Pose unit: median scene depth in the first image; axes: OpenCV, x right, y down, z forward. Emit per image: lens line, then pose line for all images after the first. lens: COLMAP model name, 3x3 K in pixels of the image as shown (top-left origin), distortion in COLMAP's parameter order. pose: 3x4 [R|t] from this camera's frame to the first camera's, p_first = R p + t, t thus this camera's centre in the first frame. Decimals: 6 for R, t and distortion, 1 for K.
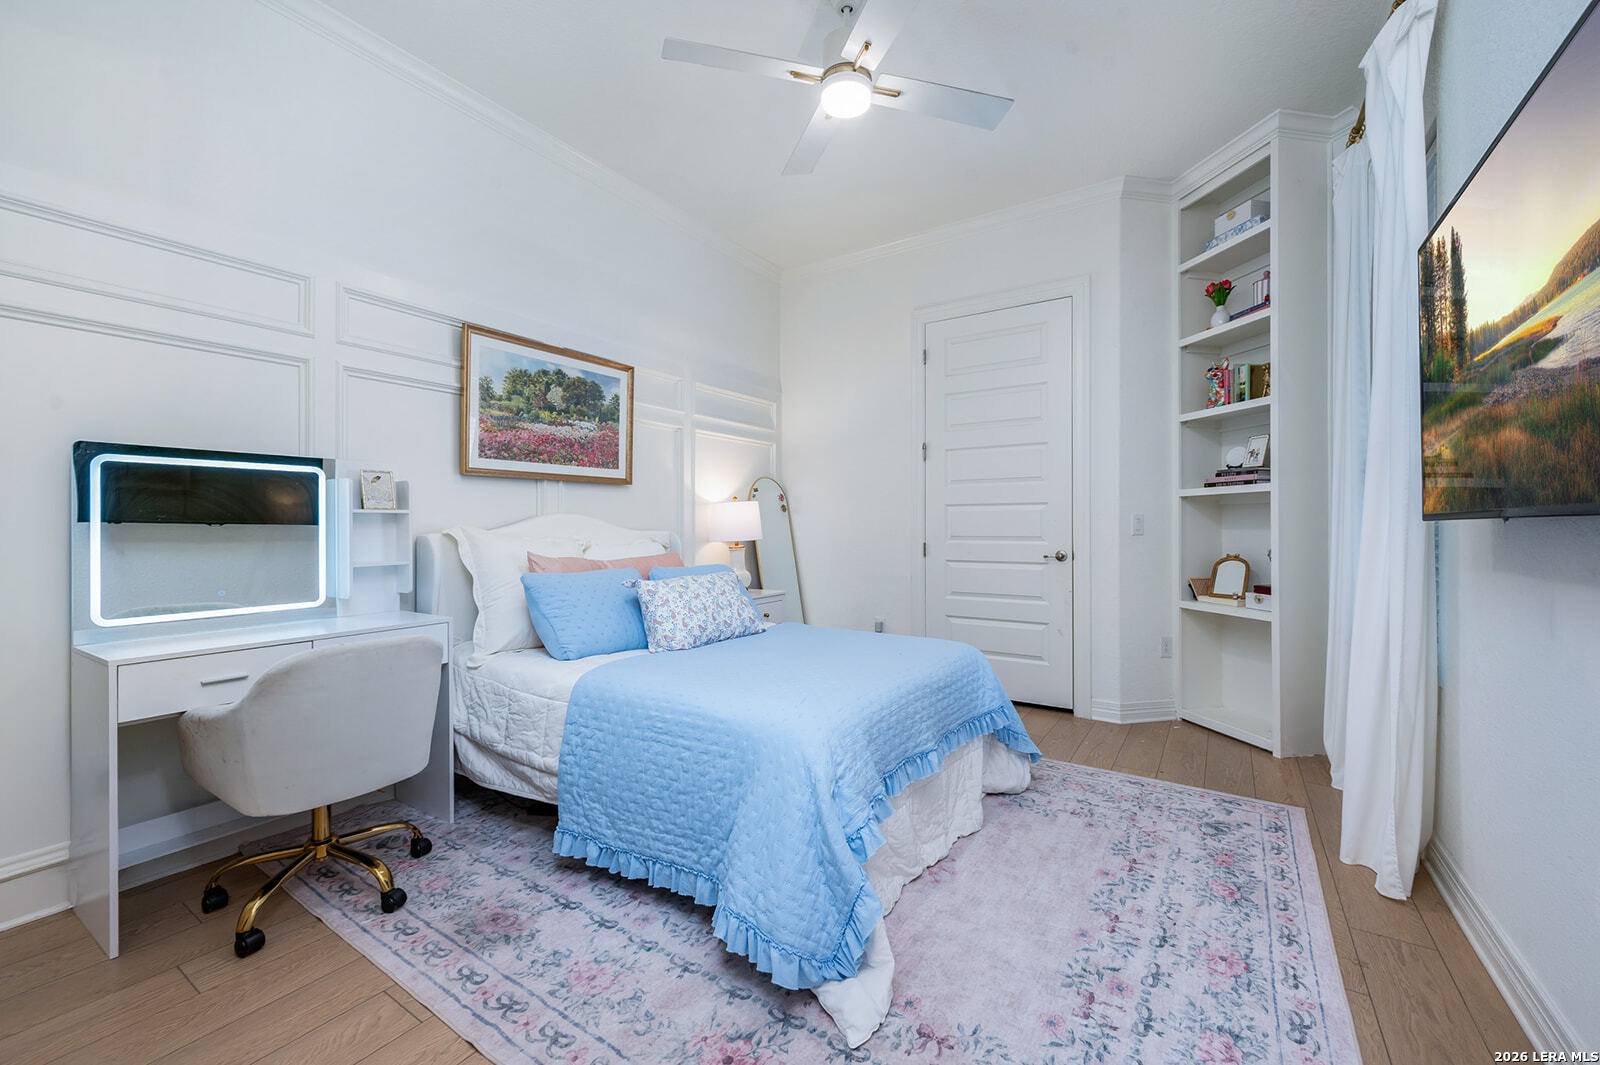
lens RADIAL K [[643.1, 0, 792.9], [0, 643.1, 530.5], [0, 0, 1]] dist [0.000112, 0.000121]
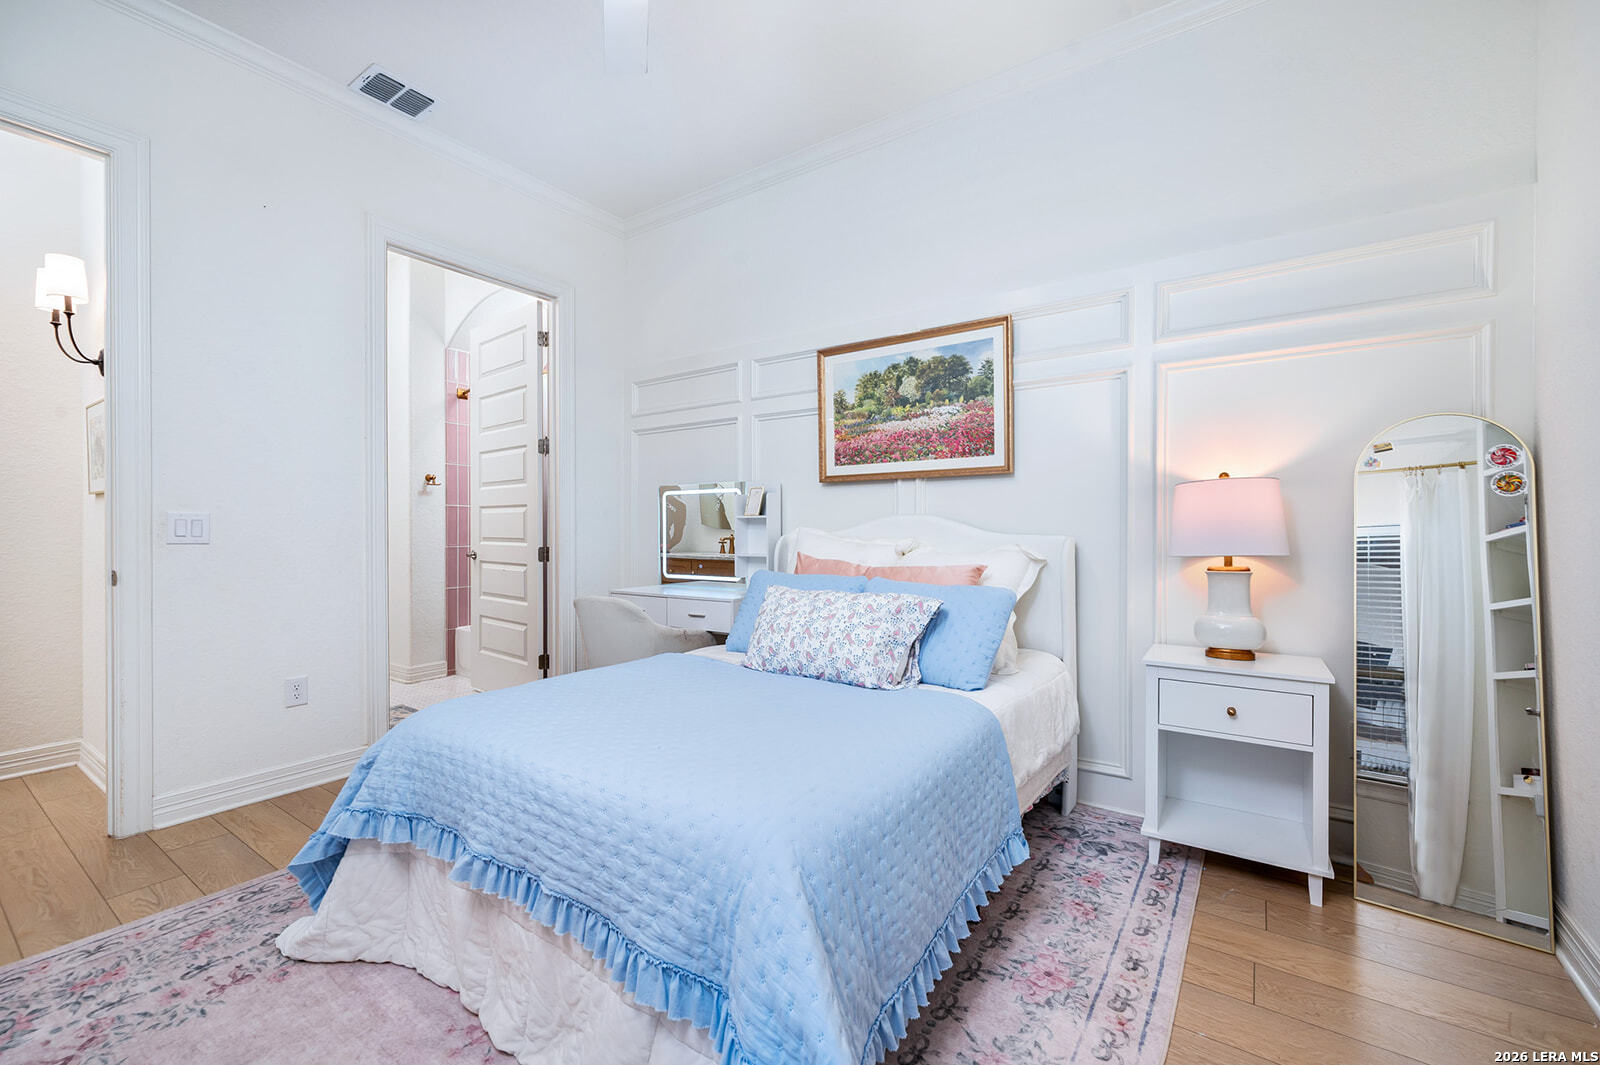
lens RADIAL K [[659.8, 0, 799.7], [0, 659.8, 527.7], [0, 0, 1]] dist [0.001303, 0.000006]
pose [[-0.020807, -0.001412, -0.999783, 0.625001], [-0.012146, 0.999926, -0.001159, -0.004854], [0.999710, 0.012119, -0.020822, 0.930209]]
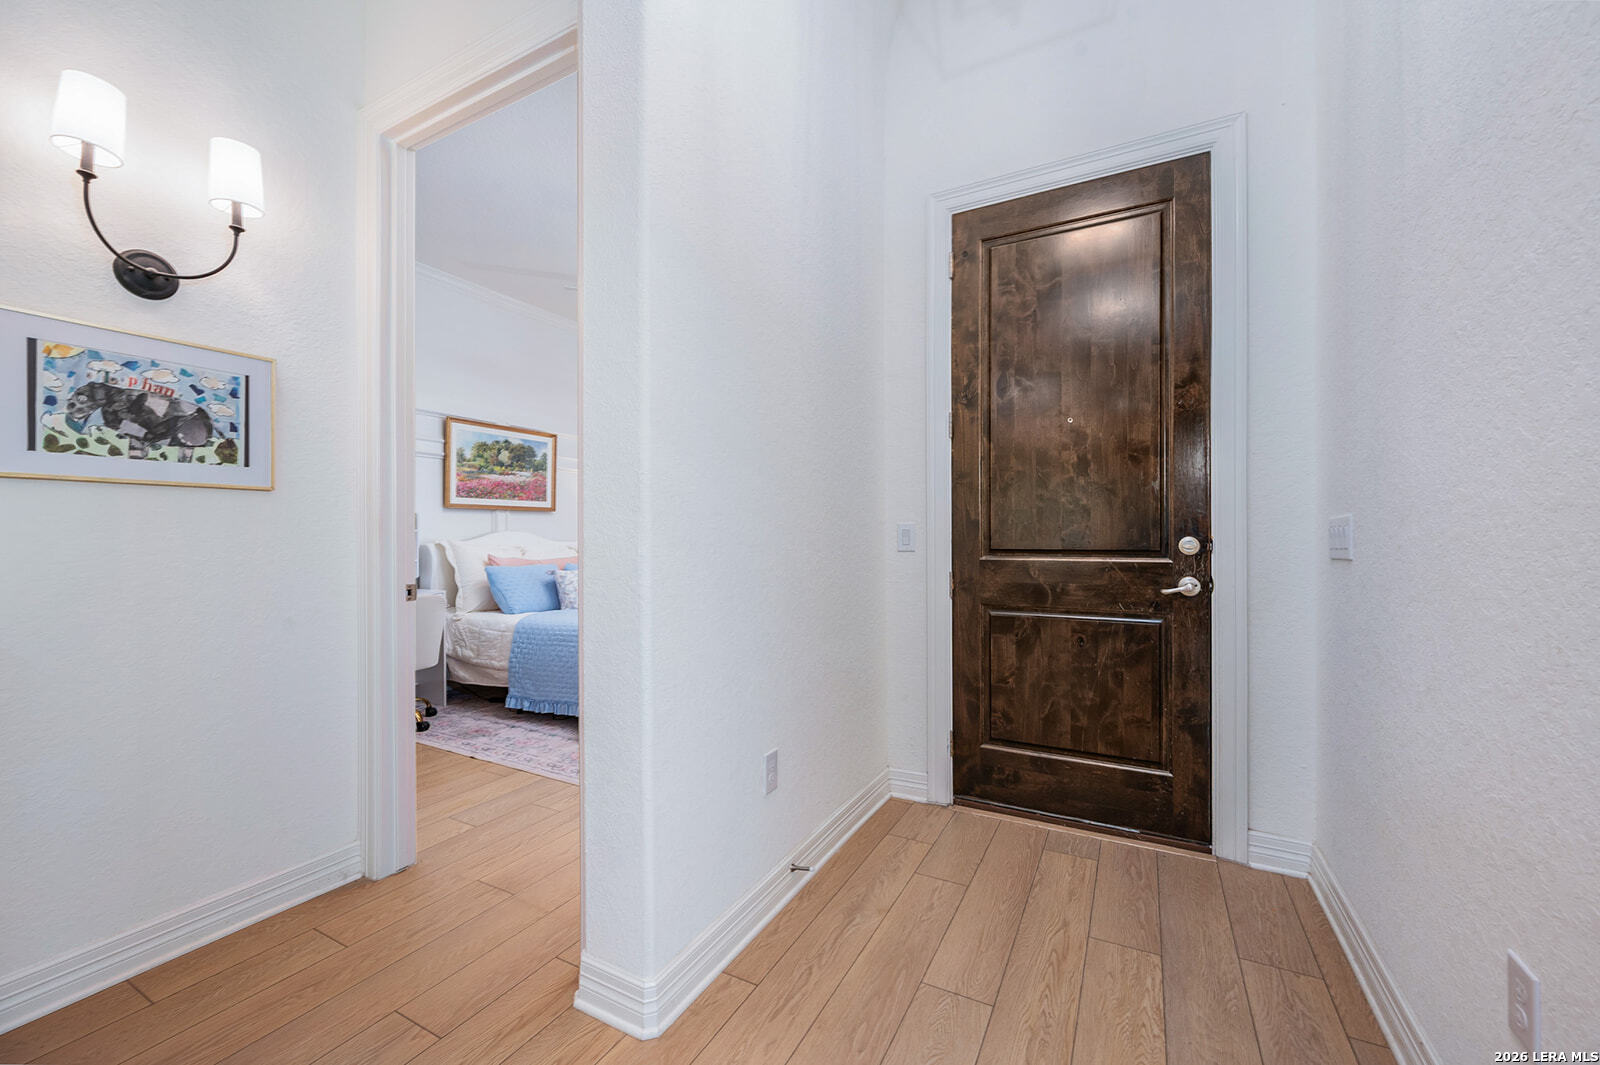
lens RADIAL K [[643.1, 0, 800.7], [0, 643.1, 532.6], [0, 0, 1]] dist [0.000112, 0.000121]
pose [[0.995922, -0.005084, 0.090073, 0.229263], [0.006508, 0.999858, -0.015522, 0.007454], [-0.089982, 0.016045, 0.995814, -0.684426]]
